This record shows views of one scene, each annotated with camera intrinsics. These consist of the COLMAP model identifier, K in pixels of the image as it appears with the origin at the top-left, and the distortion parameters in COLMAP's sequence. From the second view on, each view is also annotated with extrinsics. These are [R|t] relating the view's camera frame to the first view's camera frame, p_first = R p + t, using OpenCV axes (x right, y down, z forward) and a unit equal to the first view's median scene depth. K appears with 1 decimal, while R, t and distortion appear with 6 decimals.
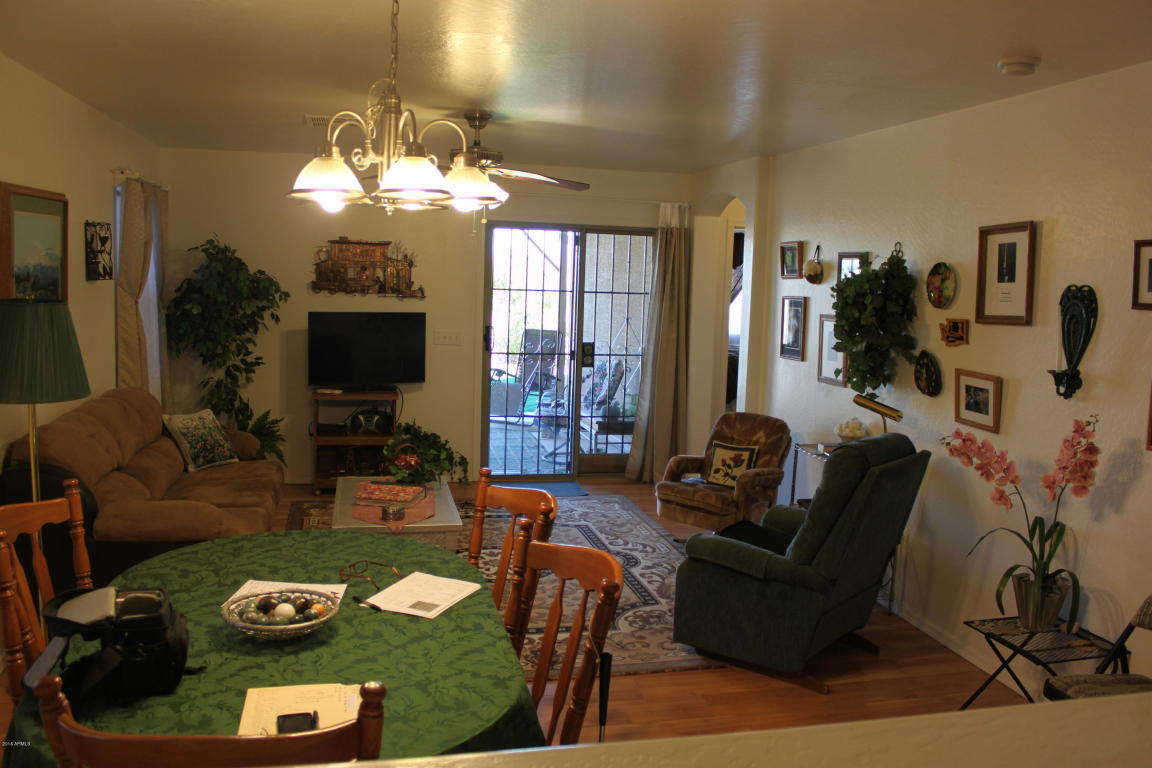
lens RADIAL K [[955.2, 0, 584.8], [0, 955.2, 383.8], [0, 0, 1]] dist [-0.160786, 0.150817]
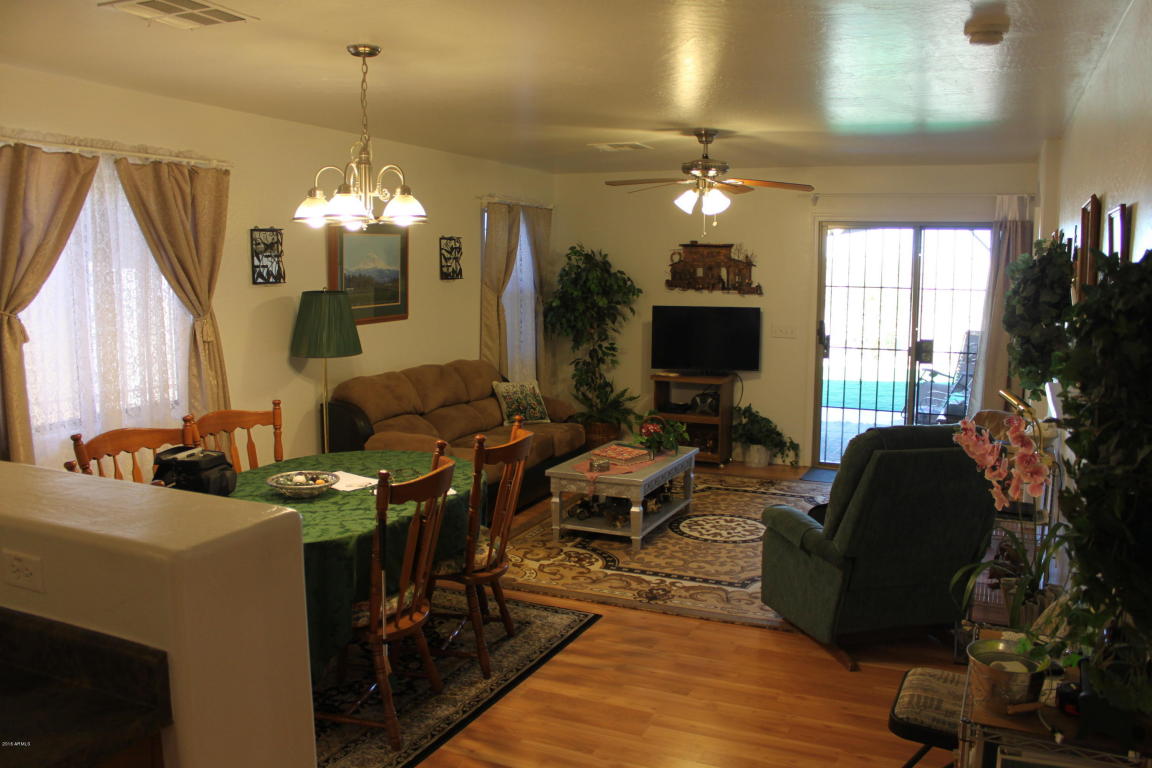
lens RADIAL K [[955.2, 0, 584.8], [0, 955.2, 383.8], [0, 0, 1]] dist [-0.160786, 0.150817]
pose [[0.799068, 0.046603, -0.599431, 0.340186], [-0.049995, 0.998689, 0.010999, 0.011515], [0.599158, 0.021180, 0.800351, -0.000817]]
